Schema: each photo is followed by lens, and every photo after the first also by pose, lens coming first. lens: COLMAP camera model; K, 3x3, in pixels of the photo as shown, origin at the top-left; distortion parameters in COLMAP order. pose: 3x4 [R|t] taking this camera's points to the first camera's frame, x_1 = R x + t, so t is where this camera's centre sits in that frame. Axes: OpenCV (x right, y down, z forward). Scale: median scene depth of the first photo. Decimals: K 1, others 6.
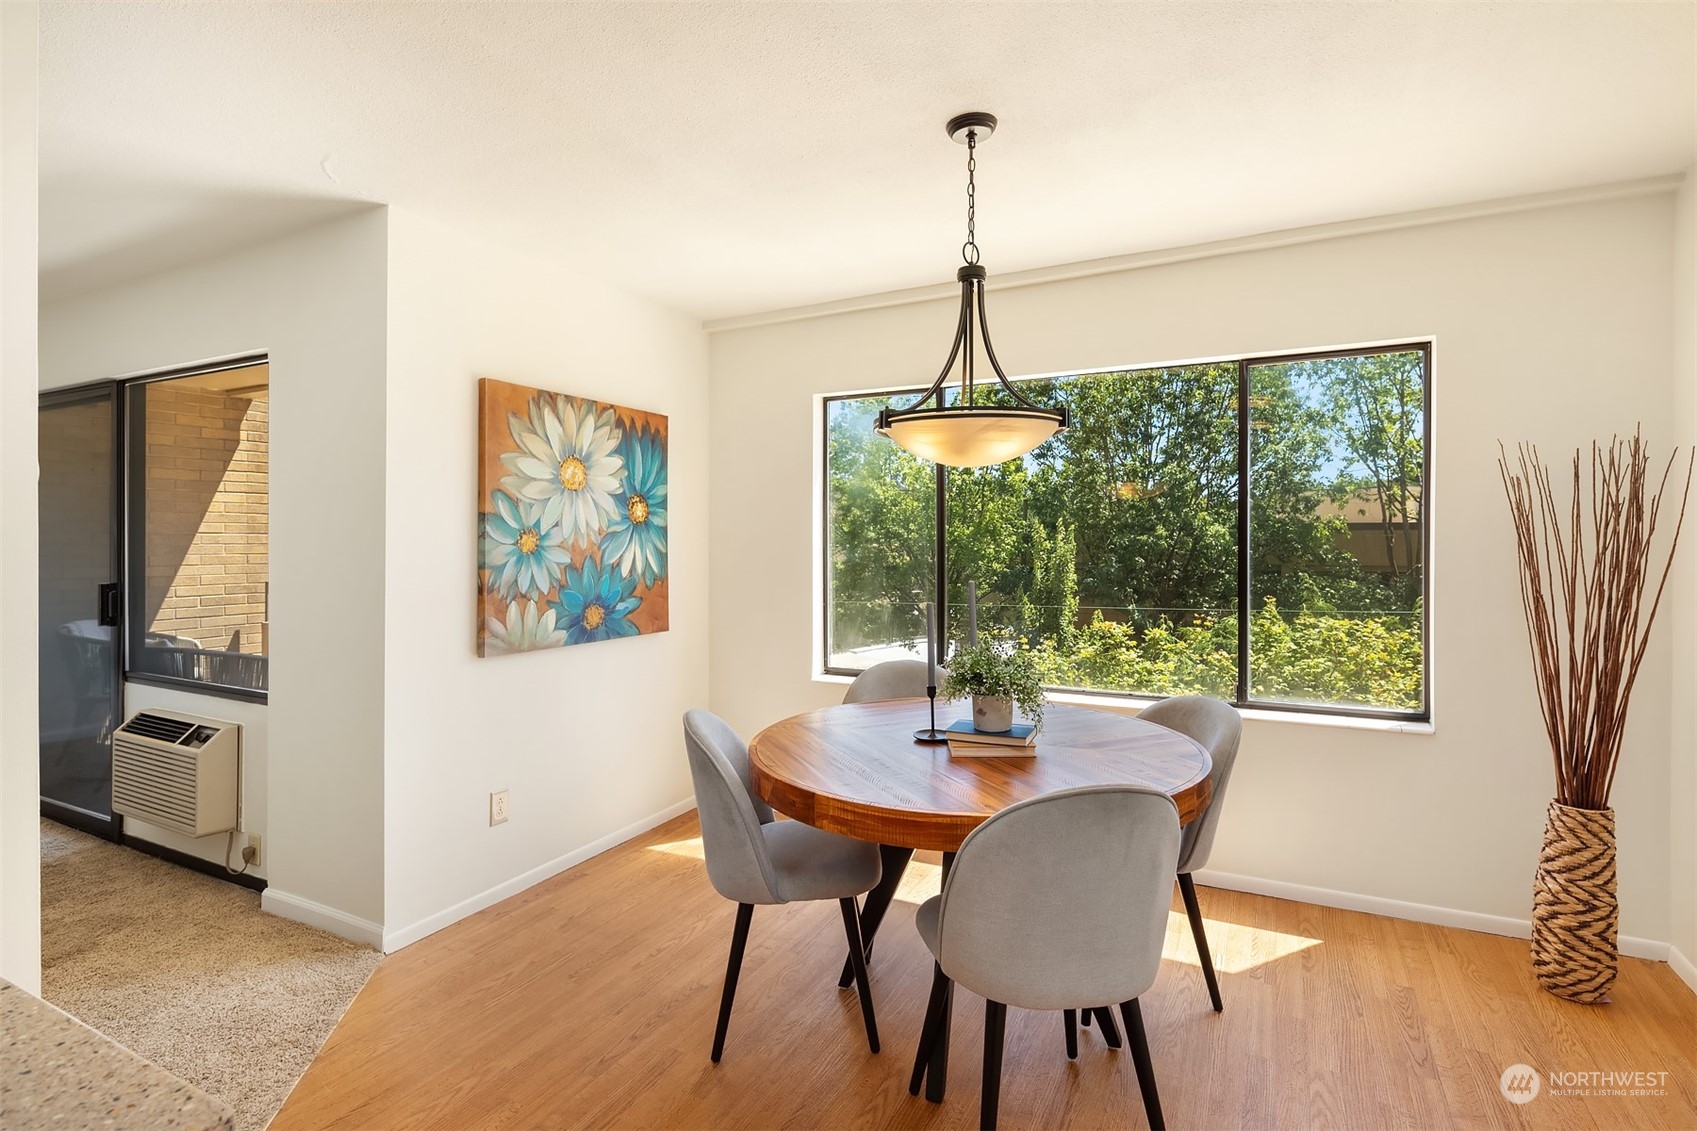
lens RADIAL K [[838.1, 0, 891.0], [0, 838.1, 549.7], [0, 0, 1]] dist [-0.000287, -0.000282]
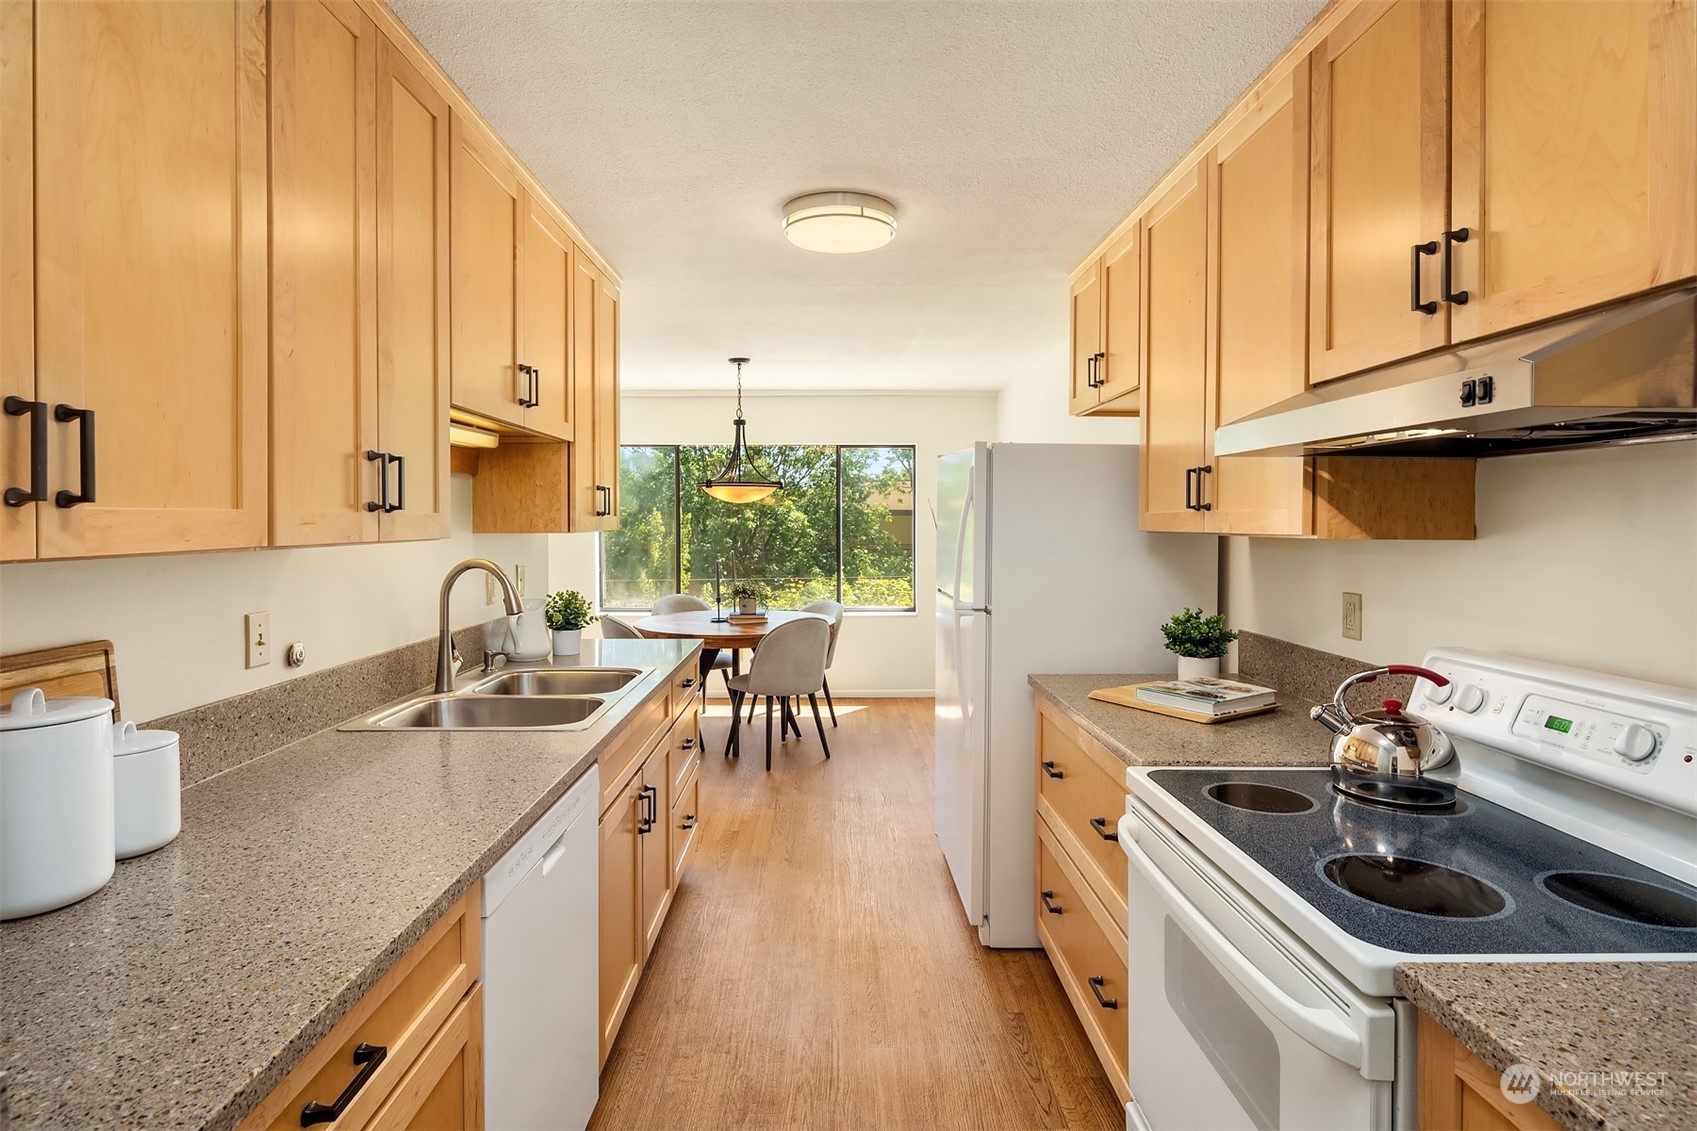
lens RADIAL K [[838.1, 0, 828.6], [0, 838.1, 525.0], [0, 0, 1]] dist [-0.000287, -0.000282]
pose [[0.911758, -0.002827, 0.410717, -0.459546], [0.005838, 0.999964, -0.006078, -0.015553], [-0.410685, 0.007939, 0.911743, -0.898361]]
